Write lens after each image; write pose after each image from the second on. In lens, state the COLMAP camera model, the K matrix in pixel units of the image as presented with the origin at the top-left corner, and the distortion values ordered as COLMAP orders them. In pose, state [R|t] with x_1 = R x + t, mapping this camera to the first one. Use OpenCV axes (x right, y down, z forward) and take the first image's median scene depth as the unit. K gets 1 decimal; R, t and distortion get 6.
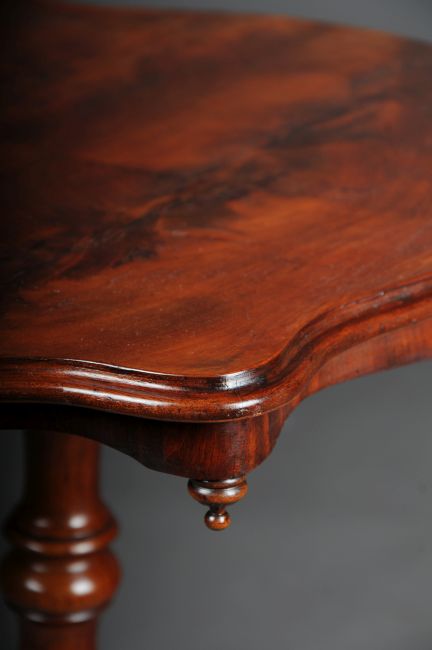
lens RADIAL K [[2760.5, 0, 244.1], [0, 2760.5, 319.7], [0, 0, 1]] dist [1.099461, 0.000000]
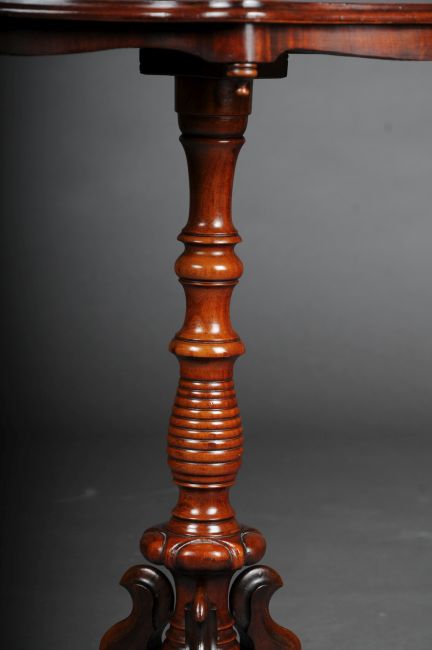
lens RADIAL K [[2374.2, 0, 211.1], [0, 2374.2, 325.2], [0, 0, 1]] dist [0.846520, 0.000000]
pose [[0.984635, 0.019605, -0.173520, 0.245901], [-0.052419, 0.981035, -0.186609, 0.509921], [0.166571, 0.192837, 0.966989, -0.570325]]
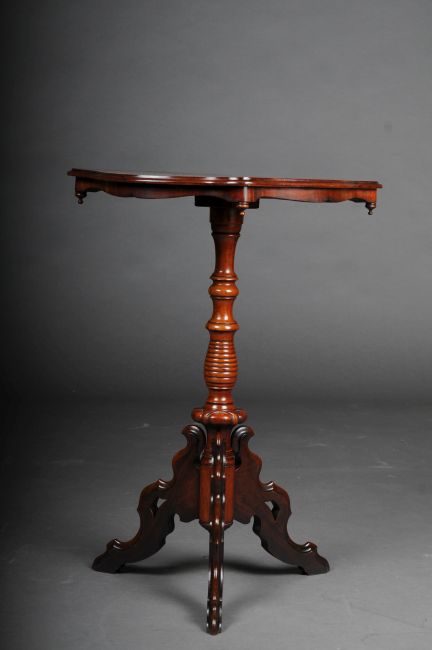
lens RADIAL K [[1565.0, 0, 215.0], [0, 1565.0, 324.0], [0, 0, 1]] dist [0.428187, 0.000000]
pose [[0.987156, 0.023987, -0.157946, 0.345422], [-0.058186, 0.974741, -0.215627, 0.775855], [0.148784, 0.222048, 0.963617, -1.446386]]
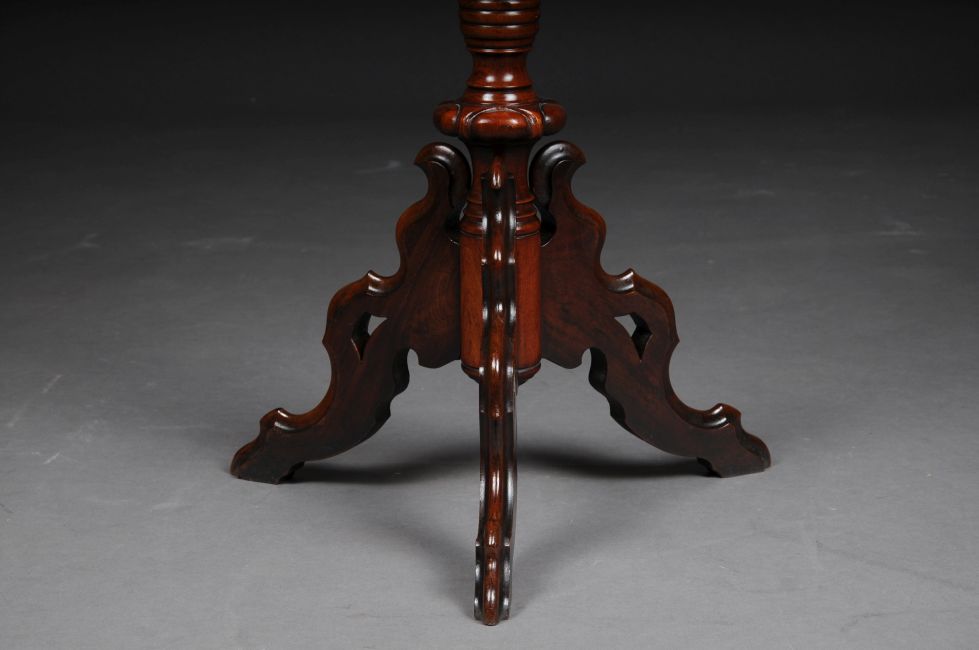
lens RADIAL K [[2785.3, 0, 480.9], [0, 2785.3, 353.8], [0, 0, 1]] dist [0.776600, 0.000000]
pose [[0.980156, 0.019001, -0.197316, 0.320212], [-0.037604, 0.995144, -0.090968, 0.699822], [0.194629, 0.096583, 0.976110, -0.749229]]
